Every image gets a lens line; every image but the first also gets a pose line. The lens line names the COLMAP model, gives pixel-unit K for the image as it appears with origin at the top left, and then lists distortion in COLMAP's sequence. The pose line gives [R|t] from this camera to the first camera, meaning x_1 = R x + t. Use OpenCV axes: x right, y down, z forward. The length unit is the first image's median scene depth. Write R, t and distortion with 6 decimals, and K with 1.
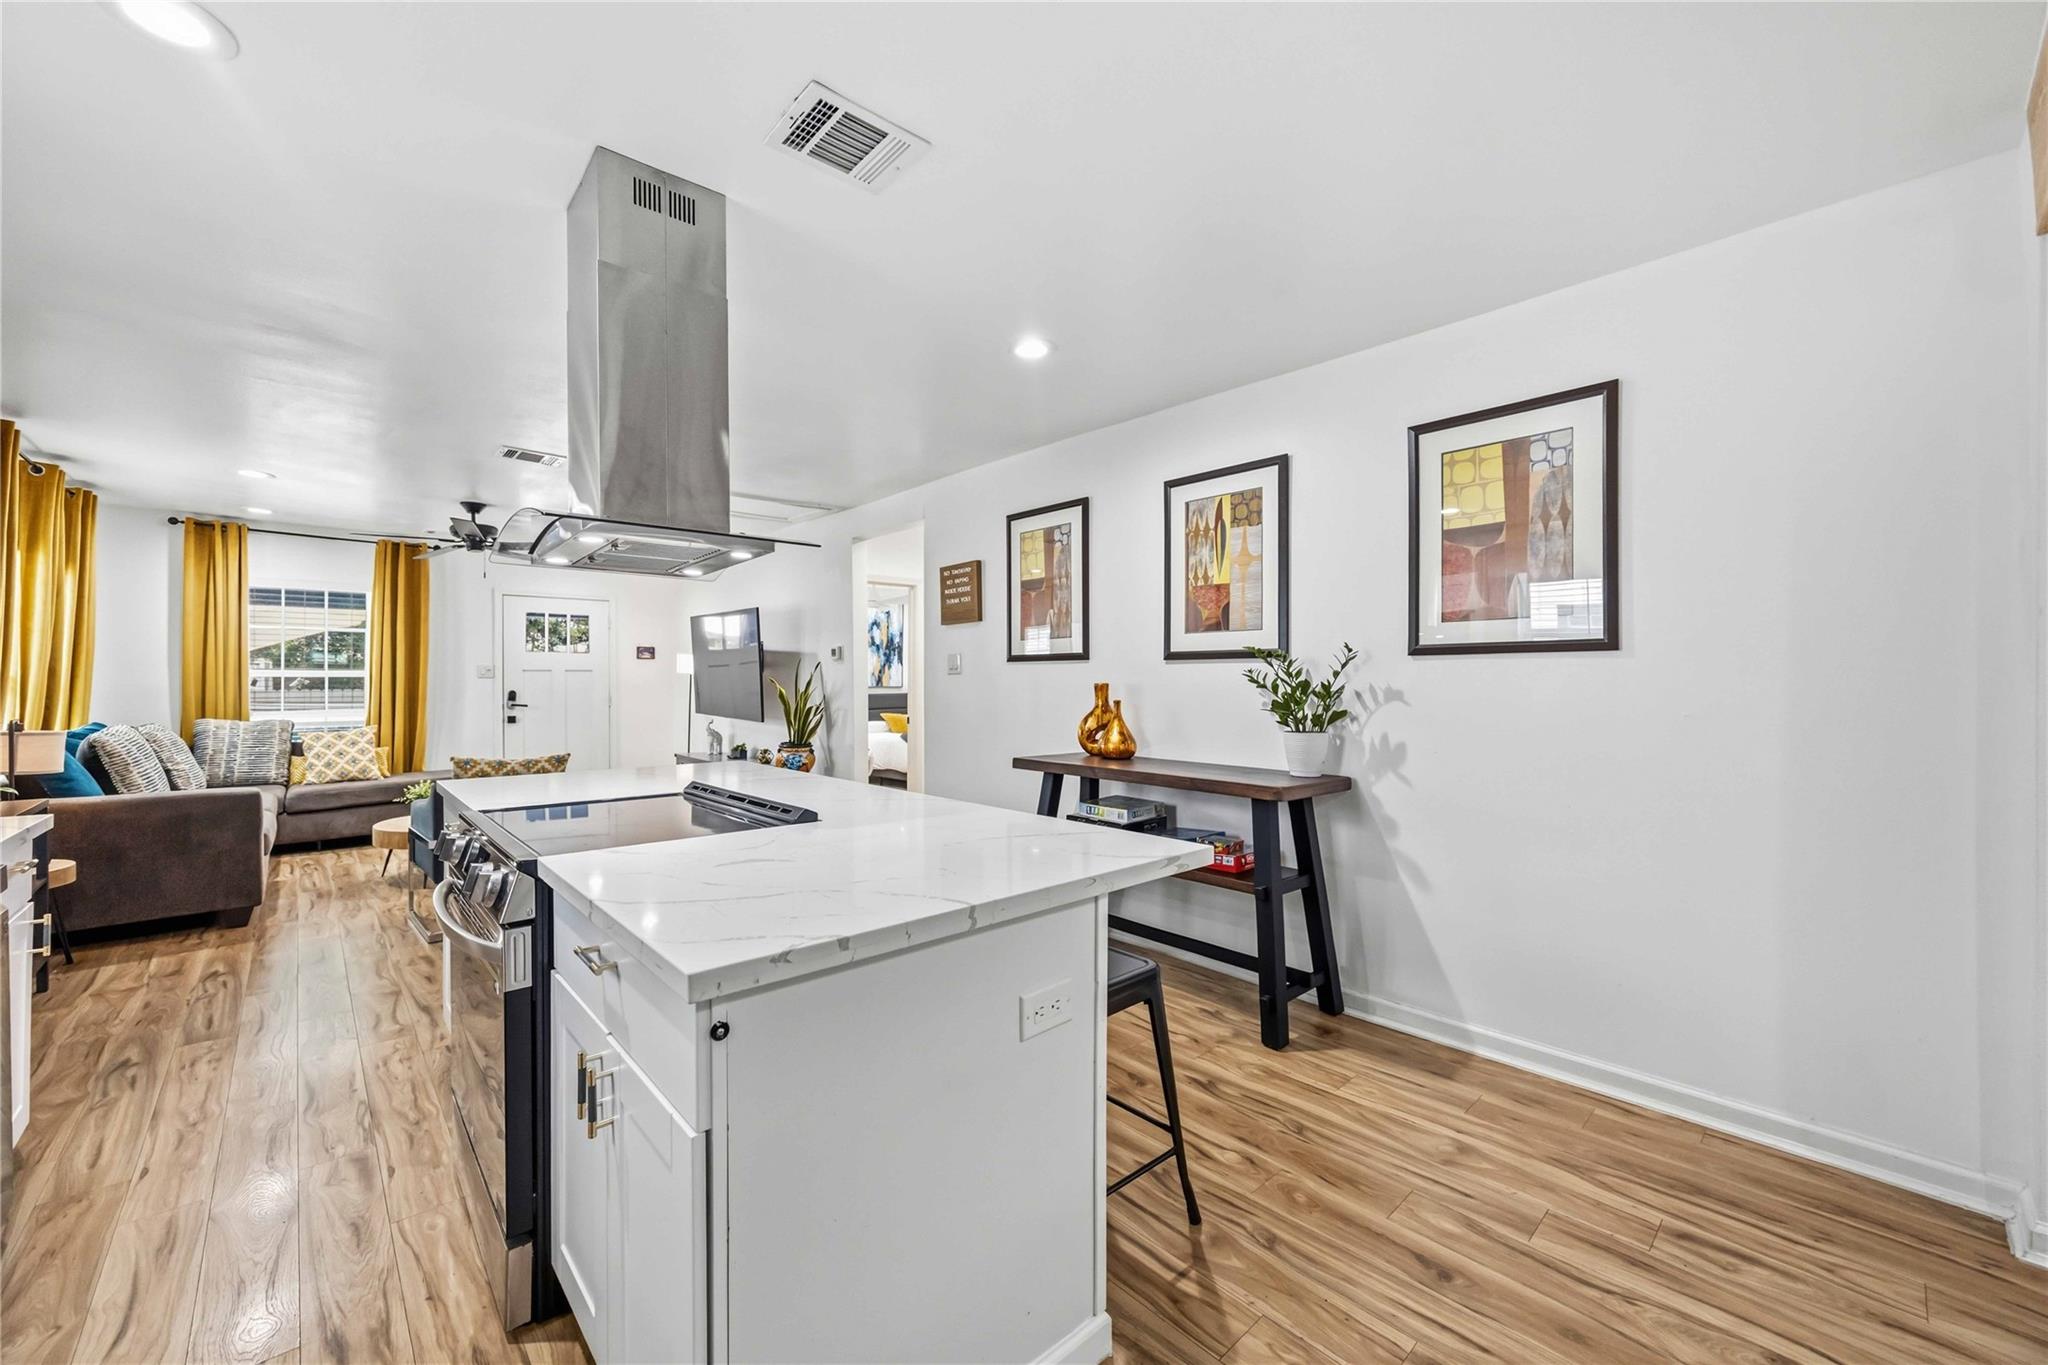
lens RADIAL K [[800.9, 0, 1024.0], [0, 800.9, 682.5], [0, 0, 1]] dist [-0.003778, 0.000360]
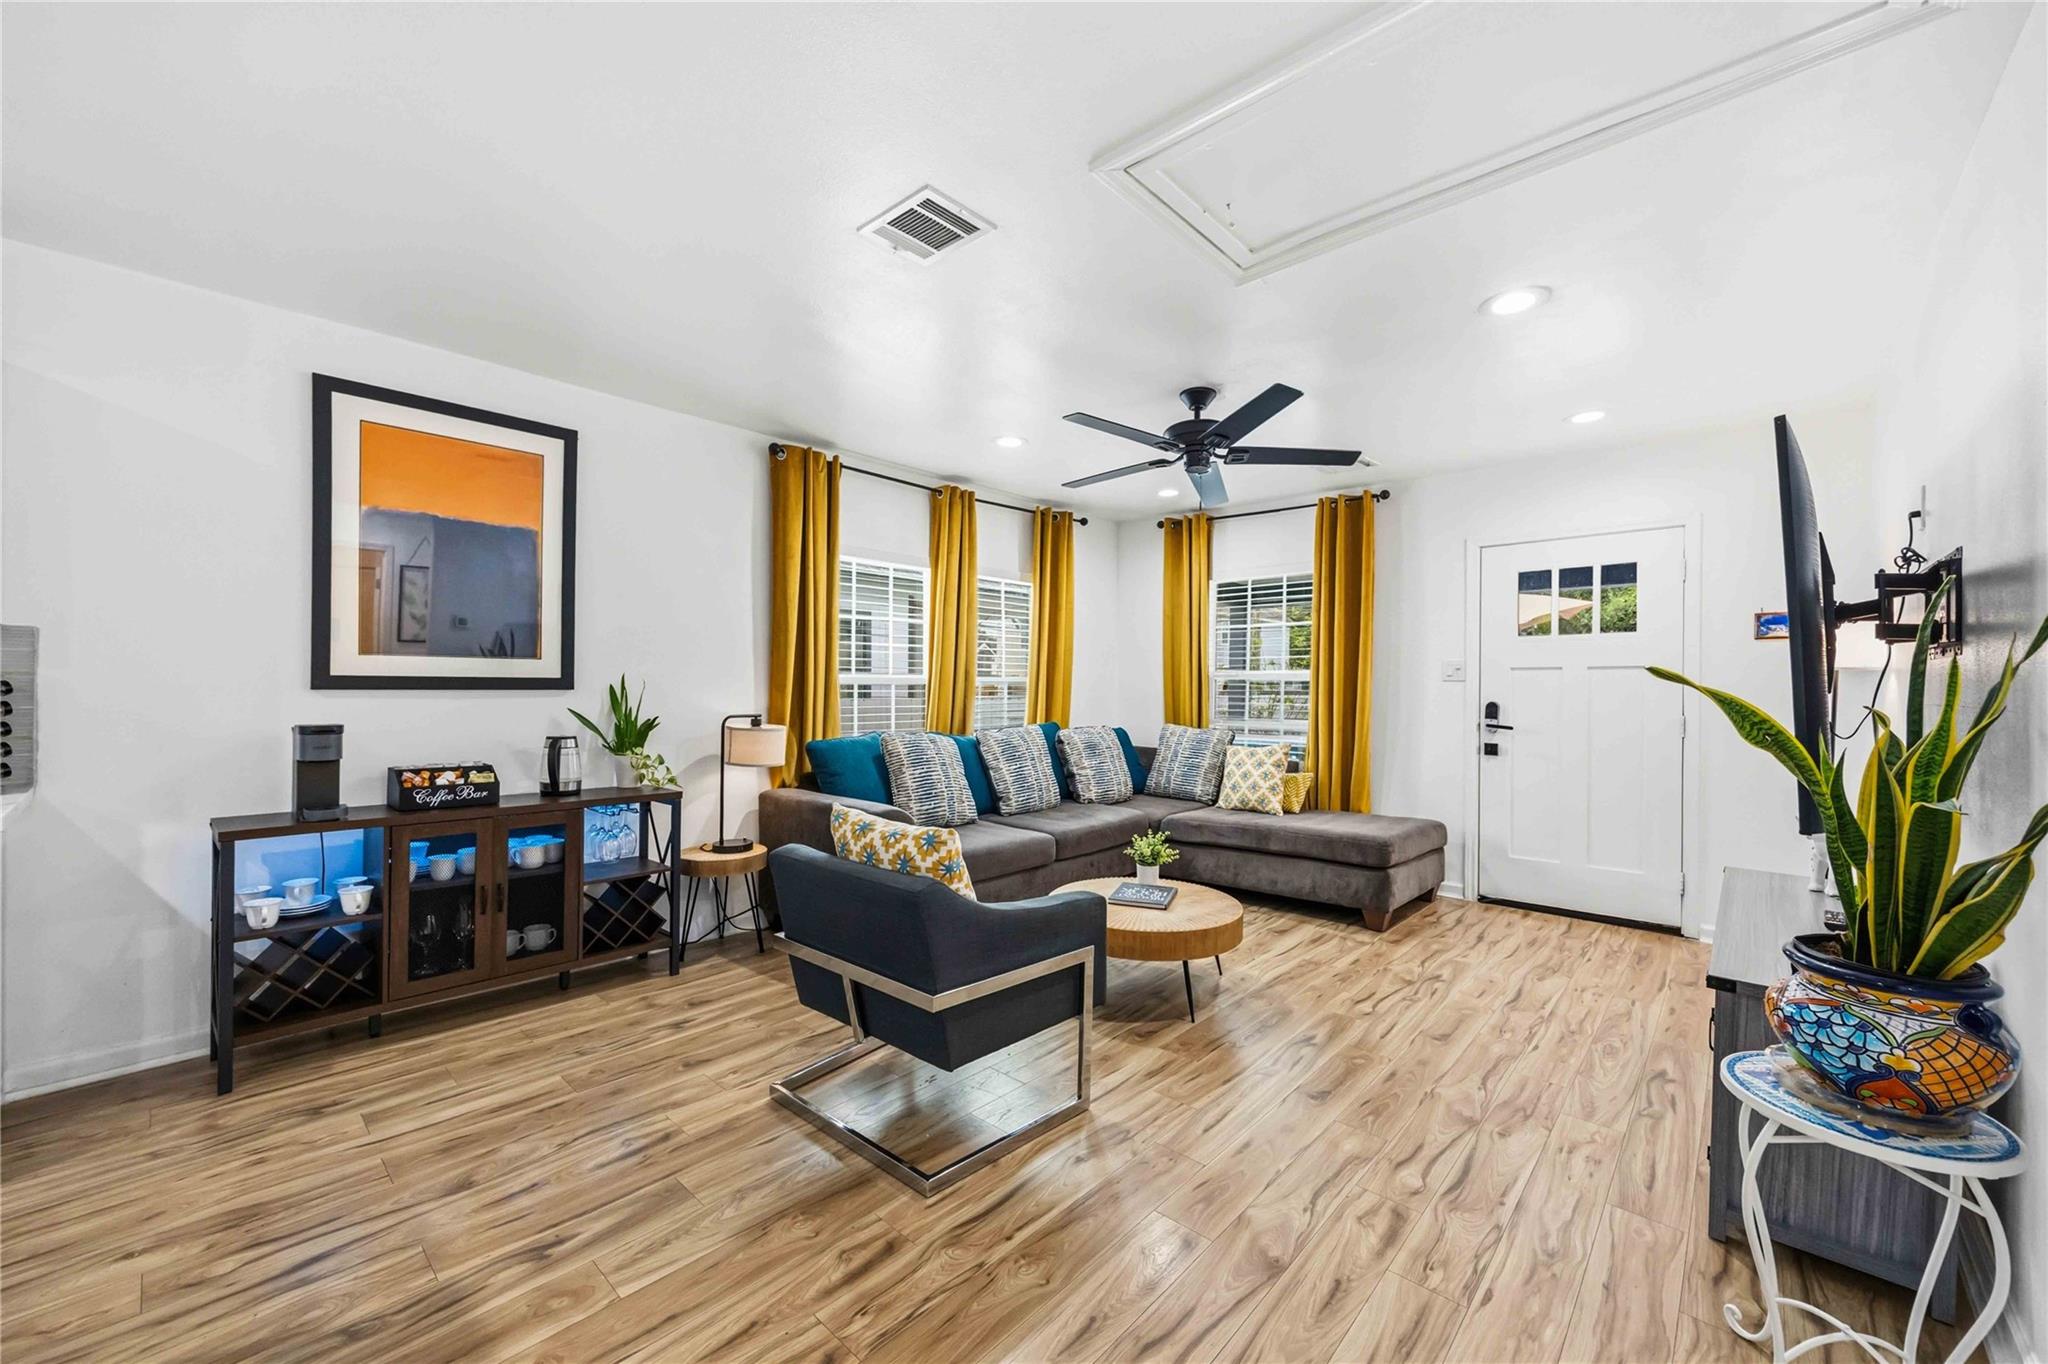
lens RADIAL K [[798.1, 0, 1014.1], [0, 798.1, 688.2], [0, 0, 1]] dist [-0.002939, 0.000034]
pose [[0.086343, 0.001684, -0.996264, -0.088175], [-0.009246, 0.999957, 0.000889, 0.003035], [0.996223, 0.009135, 0.086355, 0.808920]]
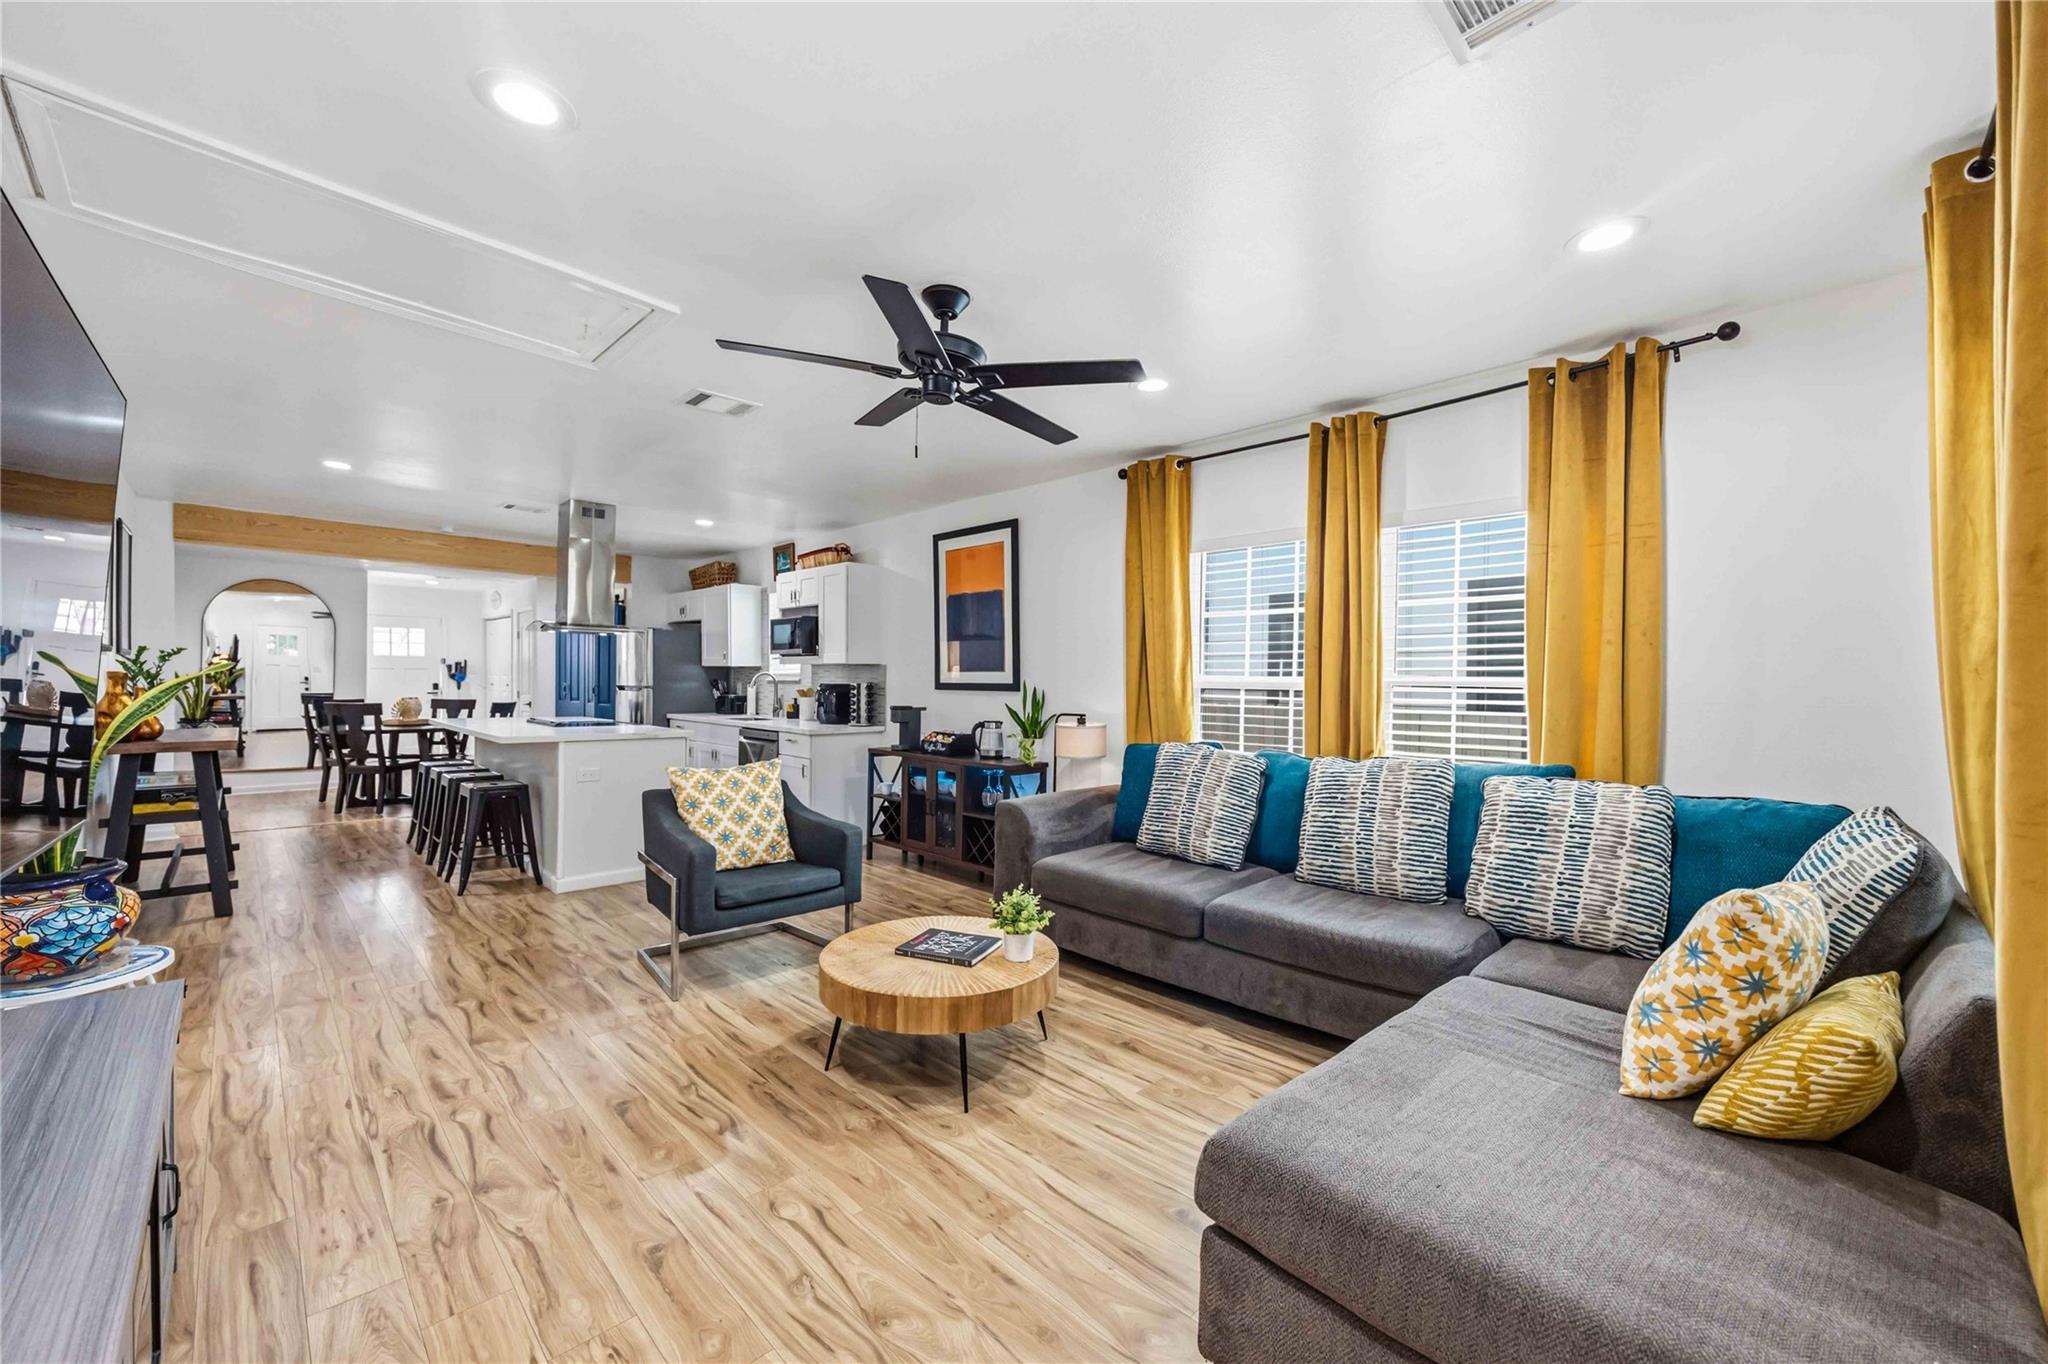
lens RADIAL K [[800.9, 0, 1024.0], [0, 800.9, 682.0], [0, 0, 1]] dist [-0.003778, 0.000360]
pose [[-0.999054, -0.015742, -0.040526, -0.718111], [-0.015682, 0.999875, -0.001799, -0.001302], [0.040549, -0.001162, -0.999177, 1.463742]]
